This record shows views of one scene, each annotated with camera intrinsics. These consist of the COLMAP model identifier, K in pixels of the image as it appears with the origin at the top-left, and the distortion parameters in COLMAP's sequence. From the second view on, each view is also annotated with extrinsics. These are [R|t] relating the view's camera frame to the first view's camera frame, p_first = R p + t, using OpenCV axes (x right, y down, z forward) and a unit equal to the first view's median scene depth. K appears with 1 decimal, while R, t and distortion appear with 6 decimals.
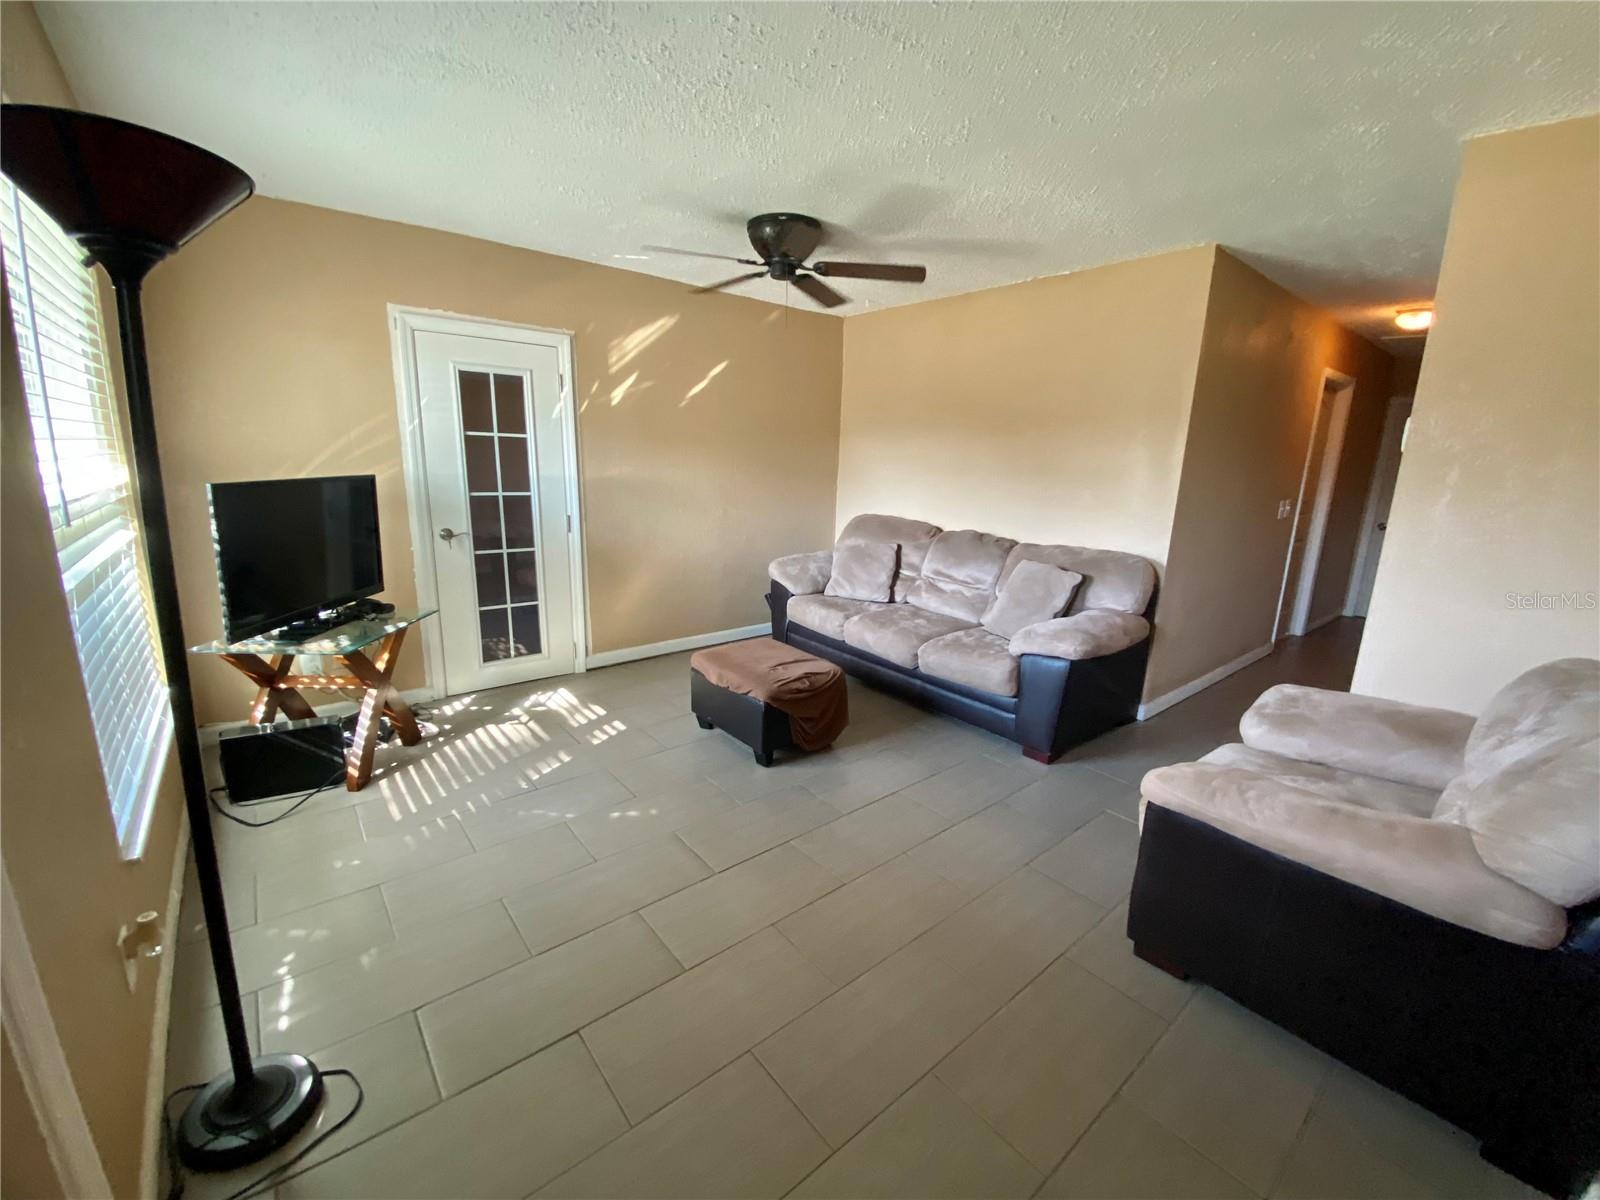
lens RADIAL K [[641.8, 0, 800.0], [0, 641.8, 600.0], [0, 0, 1]] dist [0.015217, -0.018580]
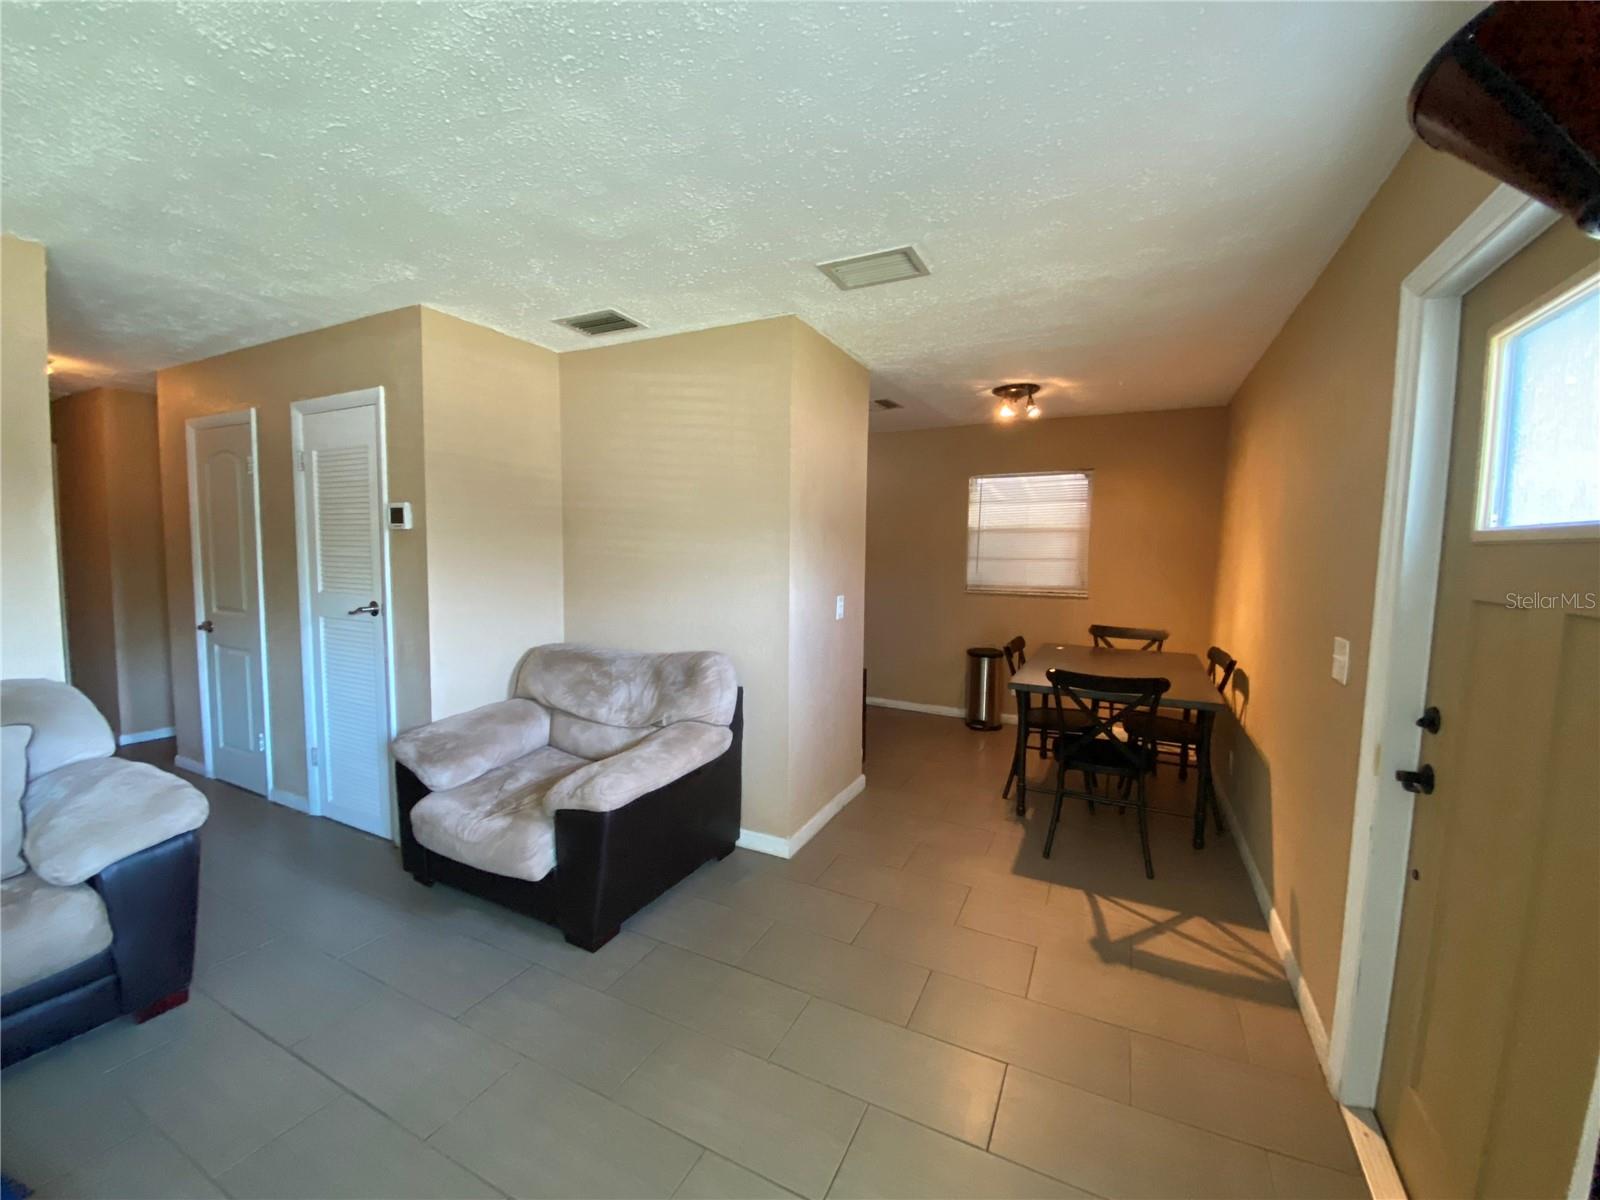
lens RADIAL K [[641.8, 0, 800.0], [0, 641.8, 600.0], [0, 0, 1]] dist [0.015217, -0.018580]
pose [[-0.403876, -0.111299, 0.908018, -0.366876], [0.168309, 0.966588, 0.193340, -0.140882], [-0.899198, 0.230913, -0.371649, 0.538073]]
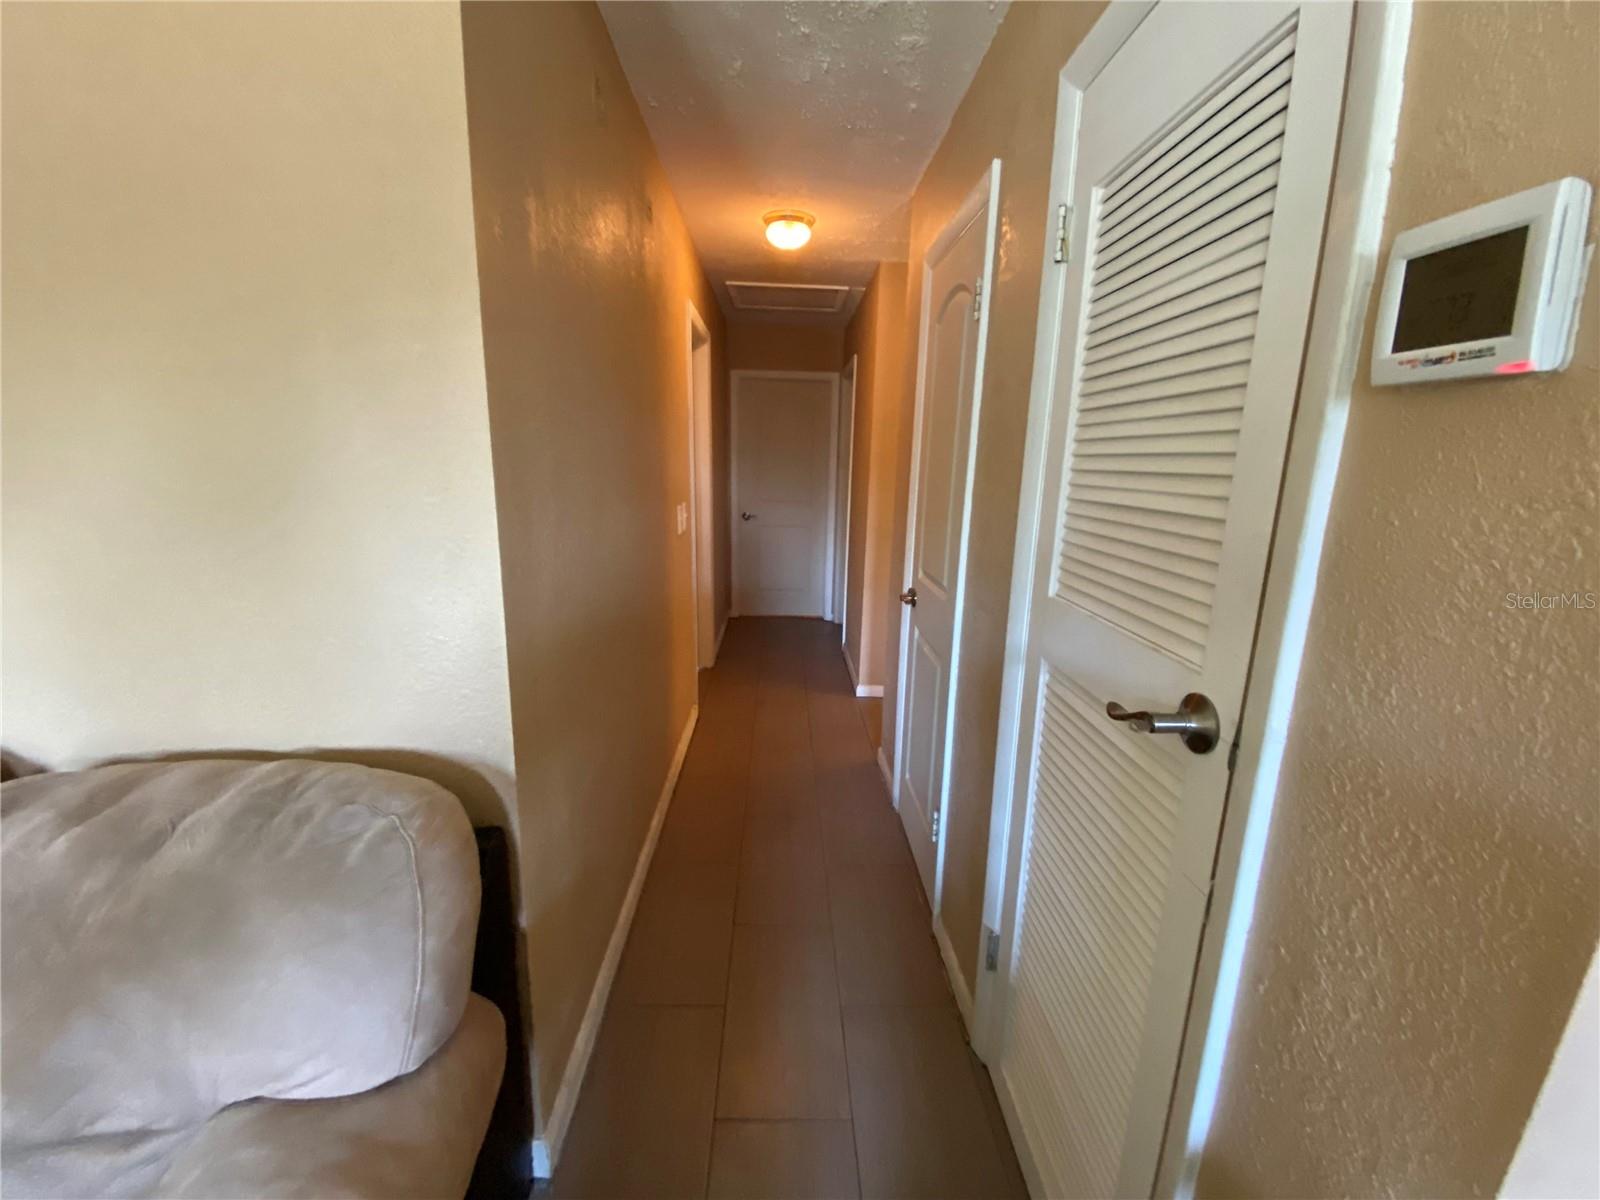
lens RADIAL K [[641.8, 0, 800.0], [0, 641.8, 600.0], [0, 0, 1]] dist [0.015217, -0.018580]
pose [[0.613054, -0.186326, 0.767755, 0.437127], [0.168228, 0.980292, 0.103575, -0.147218], [-0.771923, 0.065661, 0.632317, 0.703903]]
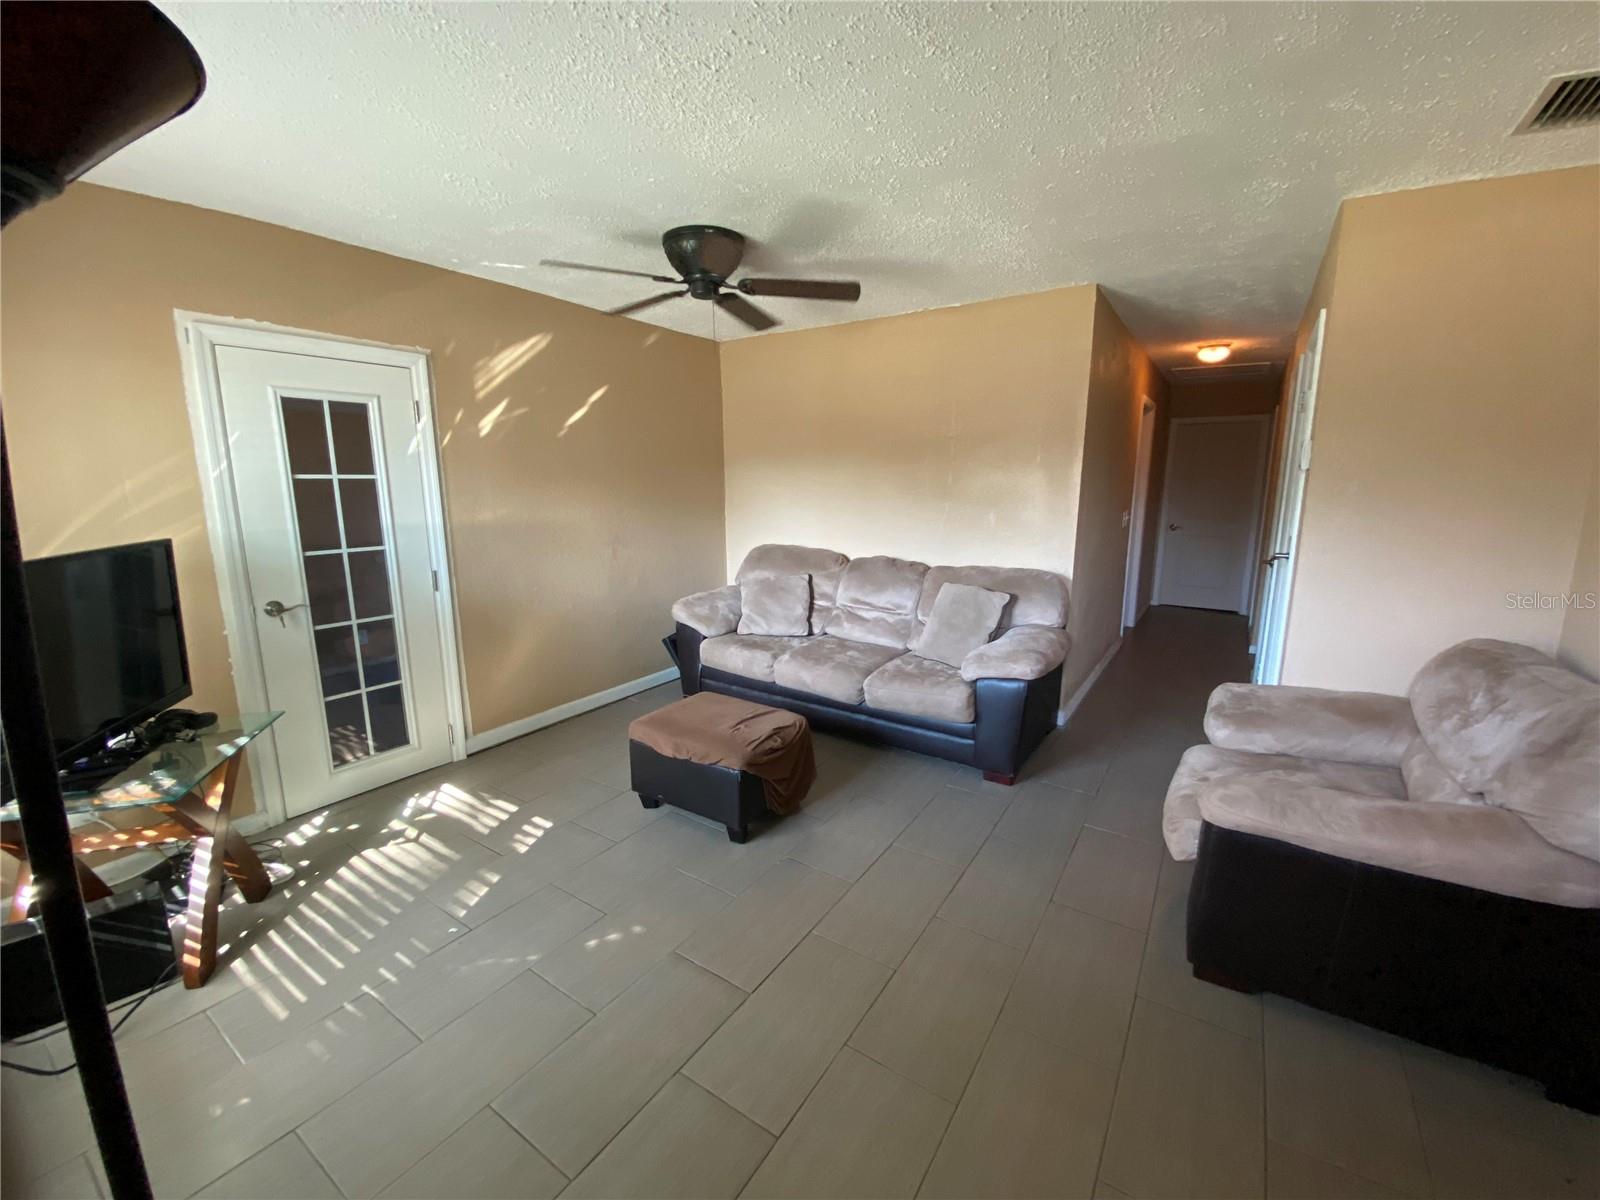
lens RADIAL K [[641.8, 0, 800.0], [0, 641.8, 600.0], [0, 0, 1]] dist [0.015217, -0.018580]
pose [[0.957540, -0.084559, 0.275620, -0.168083], [0.093248, 0.995470, -0.018552, -0.041702], [-0.272803, 0.043465, 0.961088, 0.100481]]
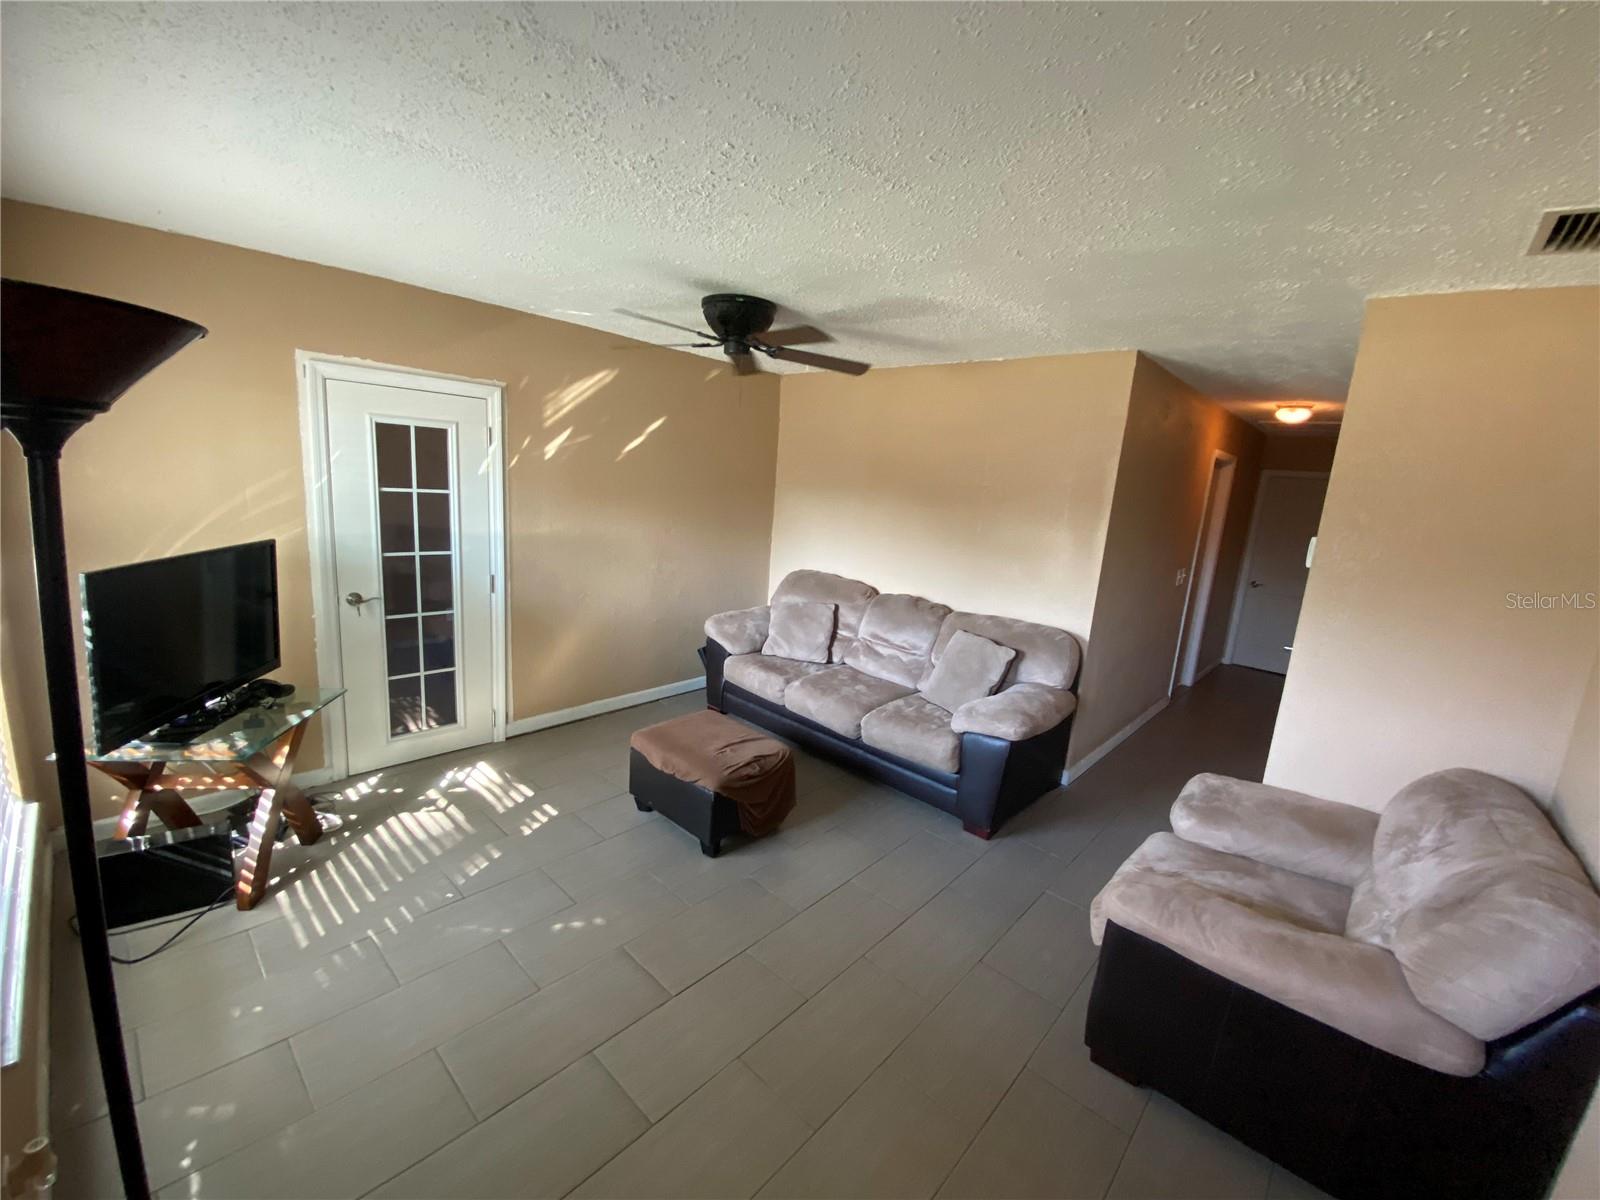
lens RADIAL K [[641.8, 0, 800.0], [0, 641.8, 600.0], [0, 0, 1]] dist [0.015217, -0.018580]
pose [[0.989781, 0.015925, 0.141702, -0.058823], [-0.012695, 0.999639, -0.023671, -0.091051], [-0.142028, 0.021630, 0.989626, 0.013254]]
